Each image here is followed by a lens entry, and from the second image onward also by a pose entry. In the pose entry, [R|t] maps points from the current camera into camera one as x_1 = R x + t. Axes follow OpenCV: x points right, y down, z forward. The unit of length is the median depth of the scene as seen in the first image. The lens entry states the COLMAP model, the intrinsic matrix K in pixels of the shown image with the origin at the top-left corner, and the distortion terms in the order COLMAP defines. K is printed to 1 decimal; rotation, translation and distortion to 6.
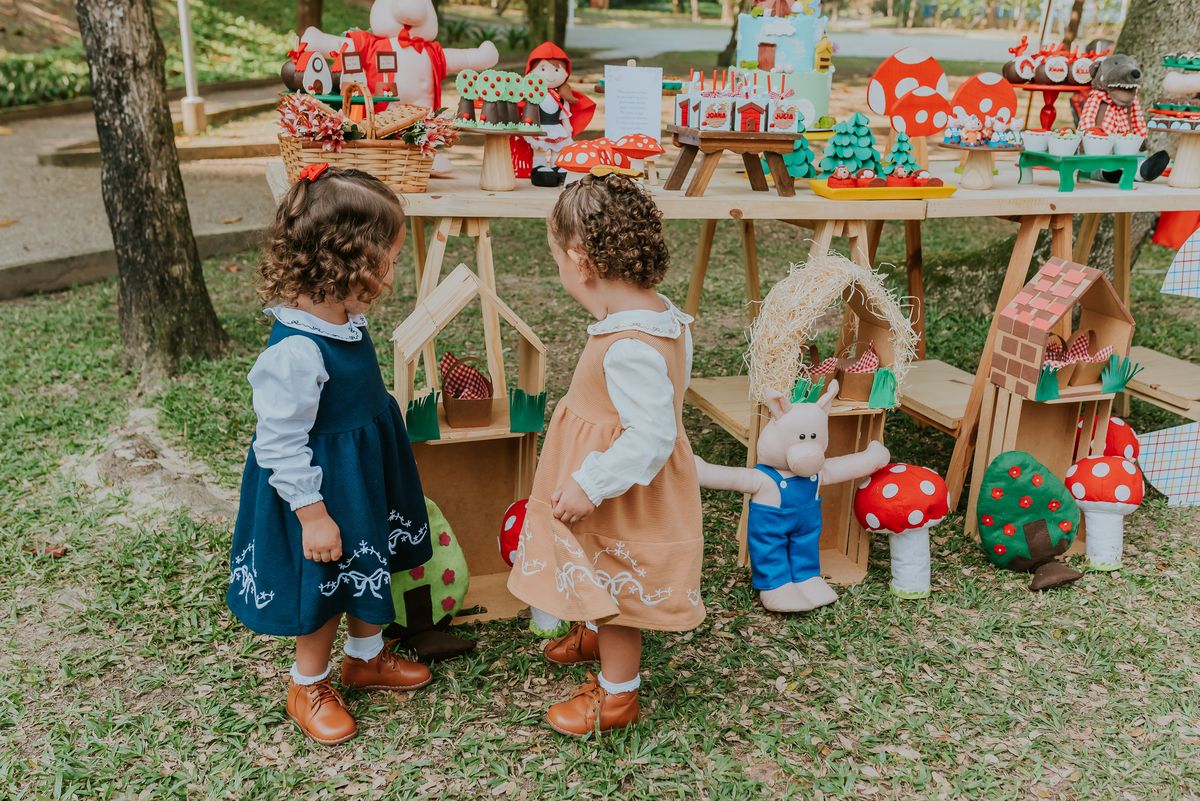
lens RADIAL K [[1173.7, 0, 599.6], [0, 1173.7, 387.3], [0, 0, 1]] dist [-0.003288, 0.009267]
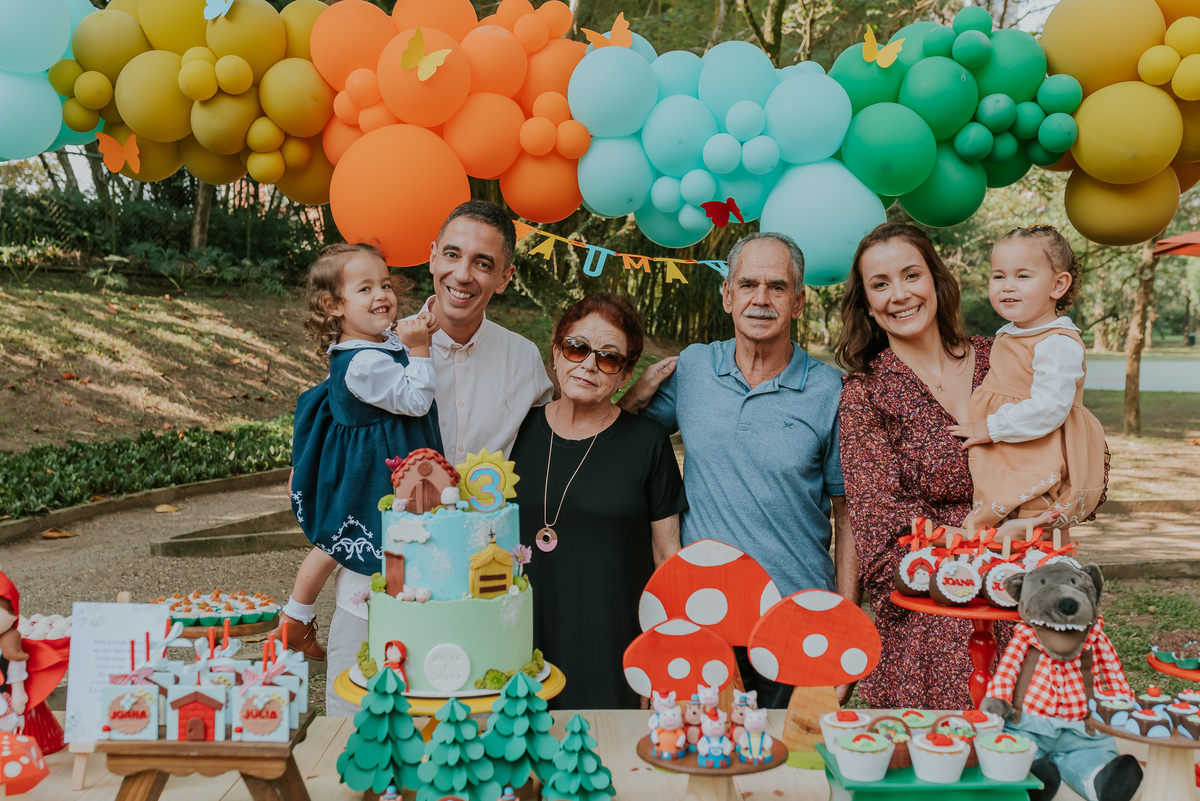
lens RADIAL K [[1283.8, 0, 563.7], [0, 1283.8, 411.5], [0, 0, 1]] dist [-0.003036, -0.001134]
pose [[0.953305, -0.014448, -0.301665, 0.437578], [-0.063338, 0.967077, -0.246474, -0.203459], [0.295294, 0.254072, 0.921004, 0.377465]]
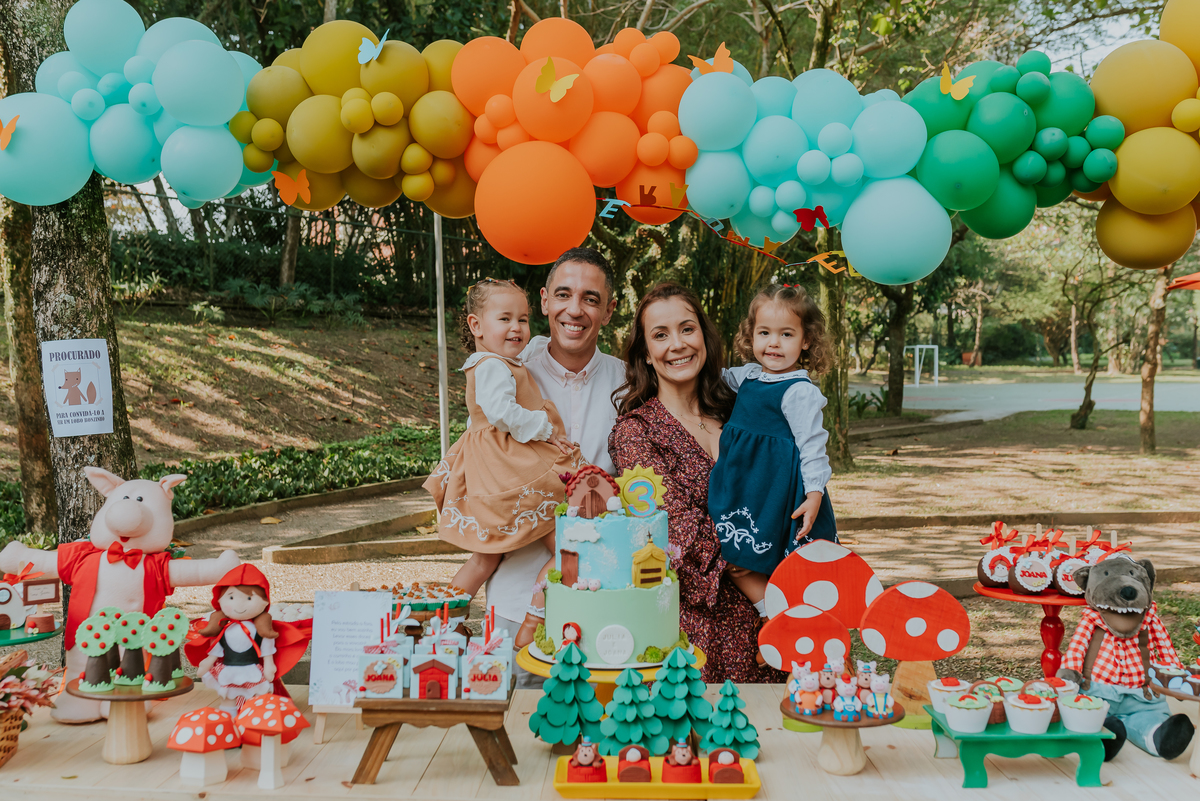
lens RADIAL K [[1192.4, 0, 592.1], [0, 1192.4, 394.7], [0, 0, 1]] dist [-0.001199, -0.001221]
pose [[0.948293, -0.026512, -0.316286, 0.406199], [-0.064901, 0.959253, -0.274994, -0.178247], [0.310688, 0.281303, 0.907933, 0.271209]]
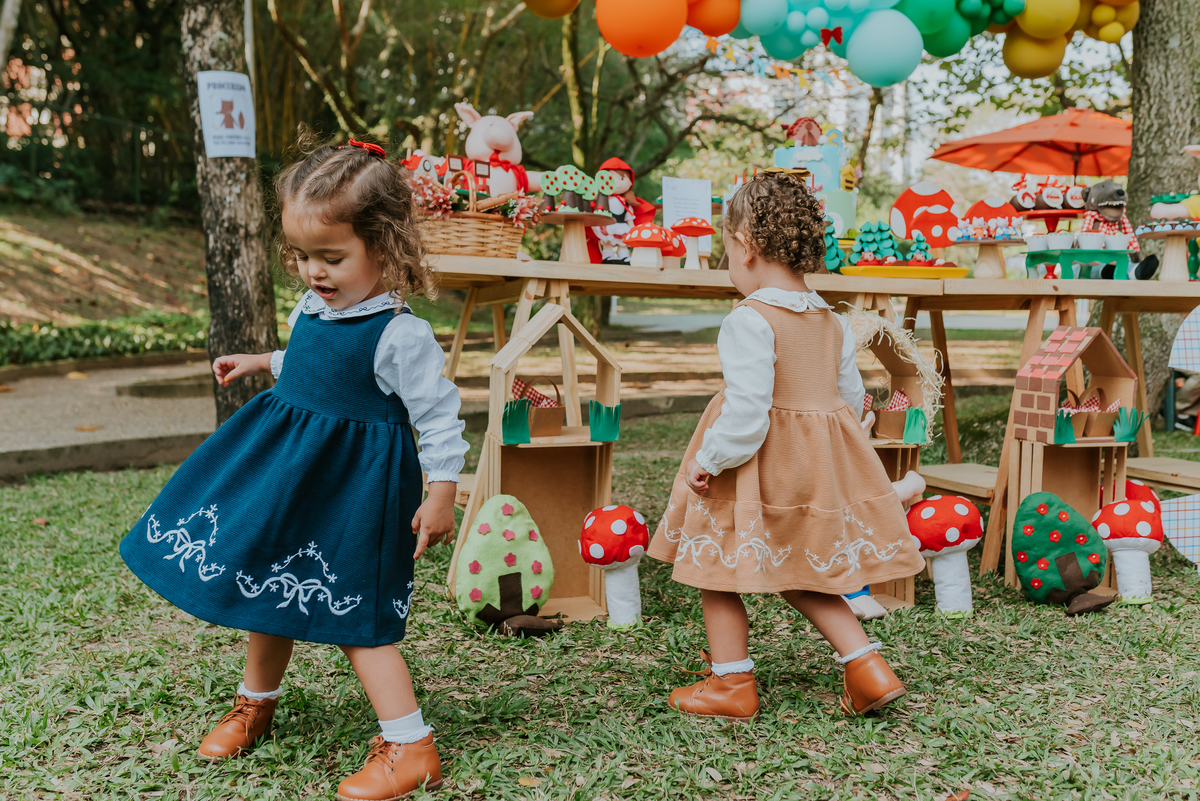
lens RADIAL K [[1211.3, 0, 616.2], [0, 1211.3, 389.5], [0, 0, 1]] dist [0.001511, -0.004222]
pose [[0.999598, -0.018265, -0.021676, -0.018304], [0.012536, 0.970722, -0.239879, 0.212265], [0.025423, 0.239511, 0.970561, -0.131004]]
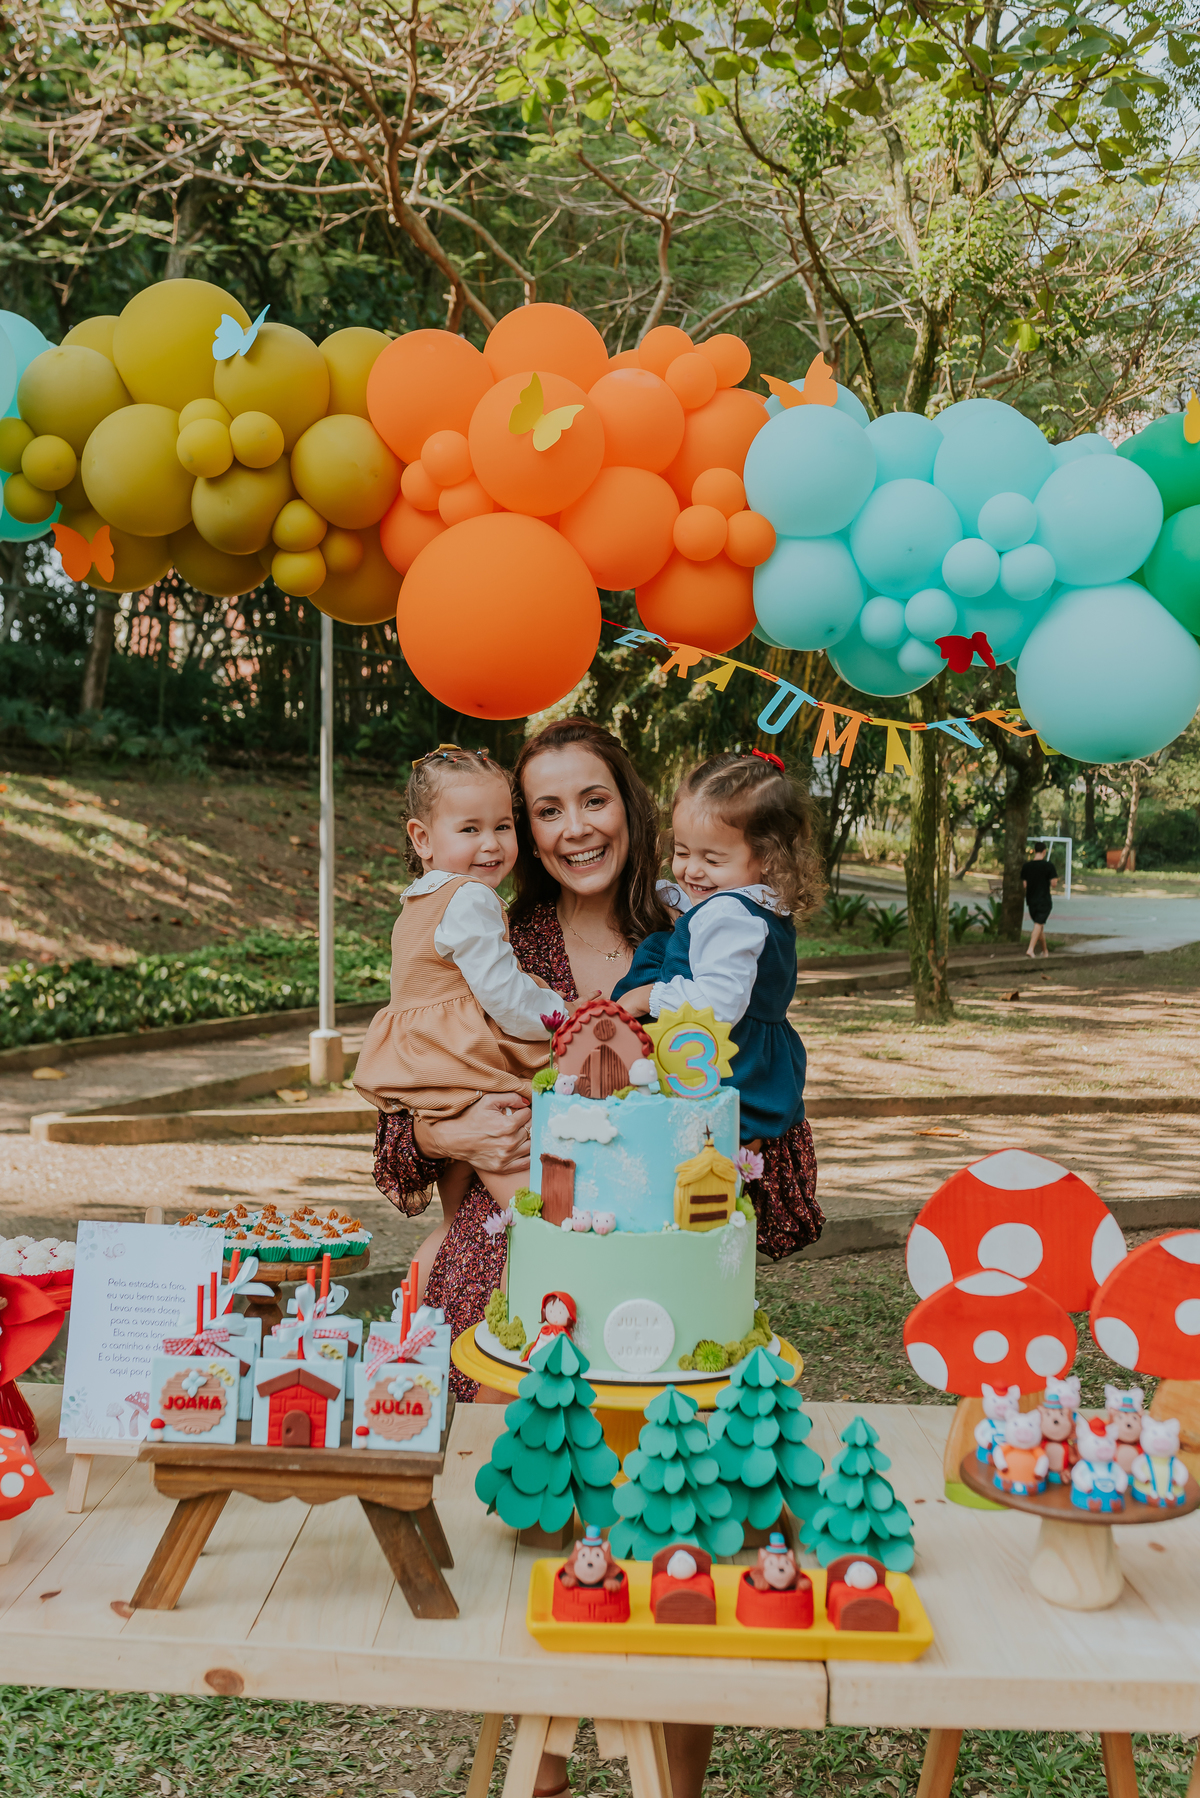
lens RADIAL K [[1788.6, 0, 578.5], [0, 1788.6, 870.2], [0, 0, 1]] dist [-0.000360, -0.005918]
pose [[0.953805, -0.001646, -0.300421, 0.339258], [-0.089894, 0.952606, -0.290622, -0.207677], [0.286661, 0.304203, 0.908453, 0.401813]]
